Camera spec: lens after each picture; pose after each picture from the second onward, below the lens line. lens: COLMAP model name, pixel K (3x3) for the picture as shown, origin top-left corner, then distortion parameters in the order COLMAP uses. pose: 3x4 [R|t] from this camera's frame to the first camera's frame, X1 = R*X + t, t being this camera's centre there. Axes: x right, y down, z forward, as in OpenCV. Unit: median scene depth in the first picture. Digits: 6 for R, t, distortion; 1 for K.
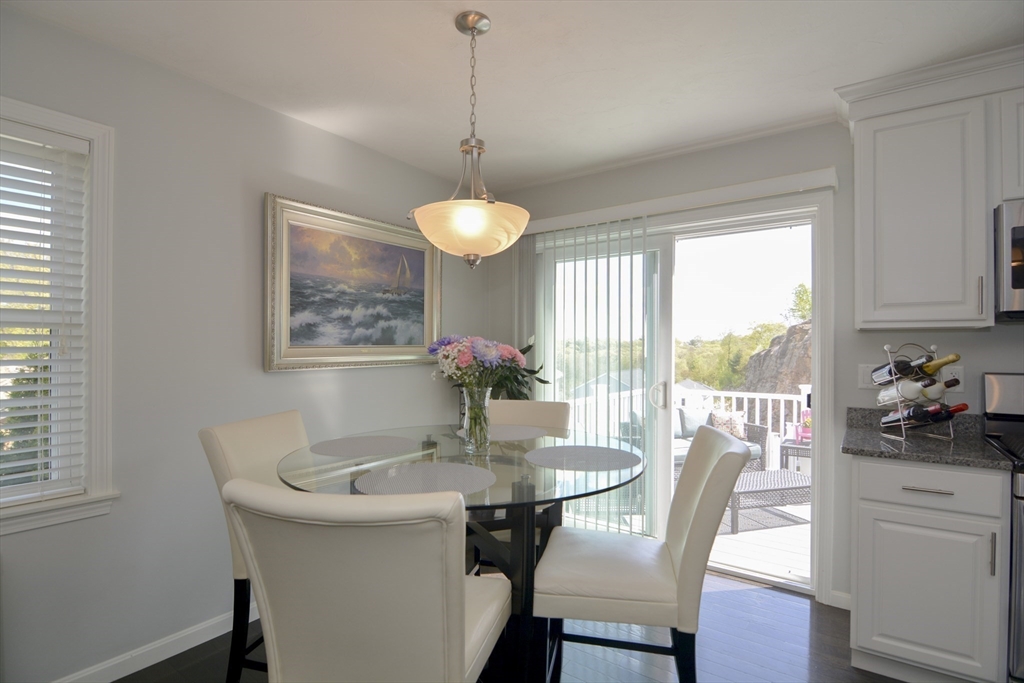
lens RADIAL K [[507.6, 0, 512.0], [0, 507.6, 341.5], [0, 0, 1]] dist [-0.000014, -0.013456]
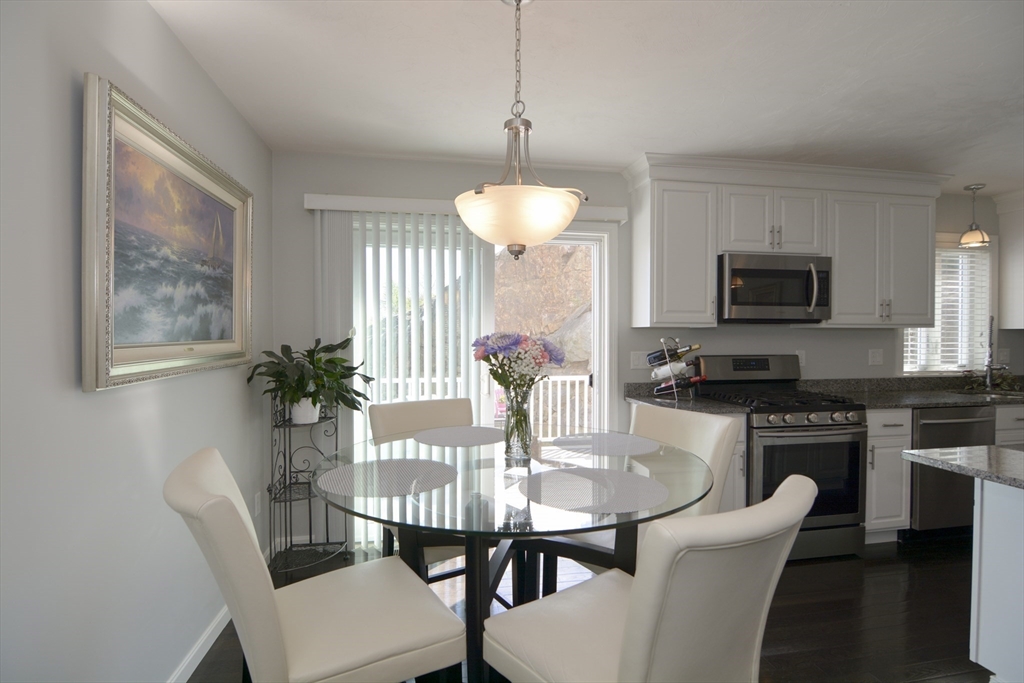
lens RADIAL K [[510.2, 0, 520.1], [0, 510.2, 346.9], [0, 0, 1]] dist [0.002952, -0.000078]
pose [[0.689888, -0.017535, 0.723704, -0.497001], [-0.008079, 0.999458, 0.031918, -0.010333], [-0.723871, -0.027866, 0.689373, 0.223959]]
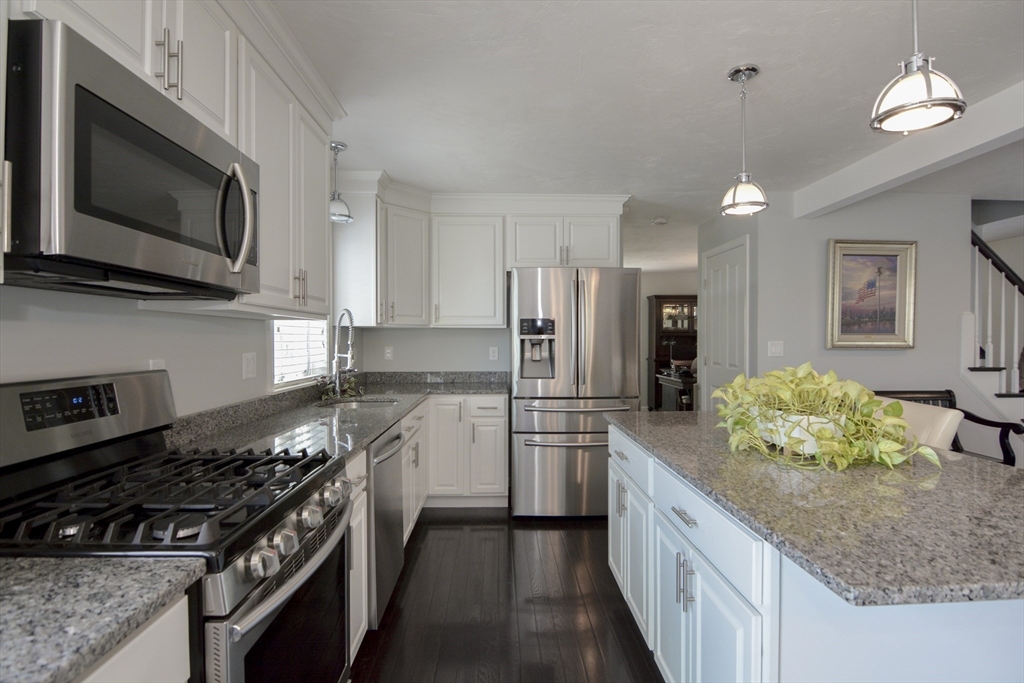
lens RADIAL K [[507.6, 0, 512.0], [0, 507.6, 341.5], [0, 0, 1]] dist [-0.000014, -0.013456]
pose [[-0.605540, -0.005139, 0.795799, 0.248035], [-0.010065, 0.999949, -0.001201, 0.010827], [-0.795751, -0.008737, -0.605560, 0.652141]]
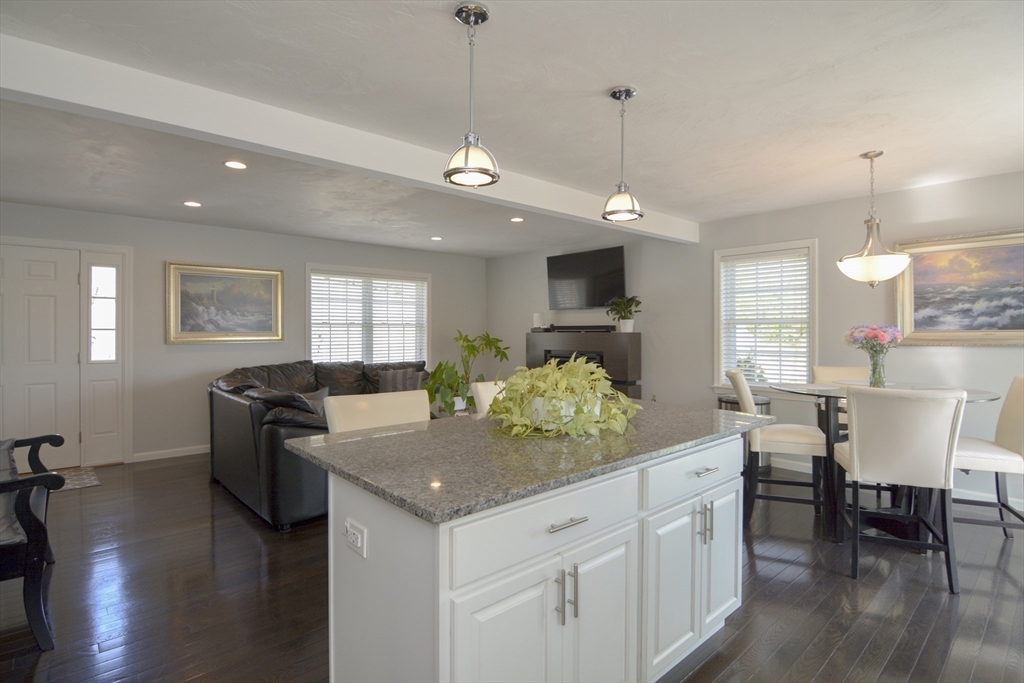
lens RADIAL K [[507.6, 0, 512.0], [0, 507.6, 341.5], [0, 0, 1]] dist [-0.000014, -0.013456]
pose [[-0.216005, 0.016059, -0.976260, 1.288342], [0.013493, 0.999818, 0.013462, 0.003459], [0.976299, -0.010264, -0.216183, 0.089941]]
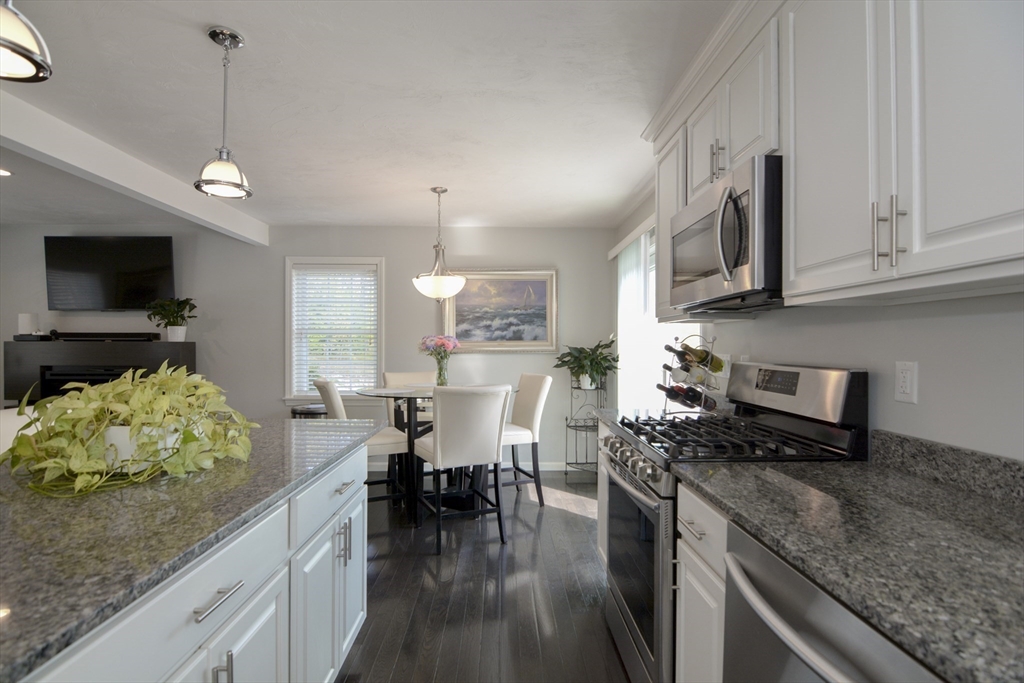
lens RADIAL K [[502.1, 0, 511.6], [0, 502.1, 350.9], [0, 0, 1]] dist [0.000119, -0.013157]
pose [[0.594542, 0.007243, -0.804032, 1.184102], [0.008456, 0.999848, 0.015259, 0.016693], [0.804020, -0.015871, 0.594391, -0.005865]]
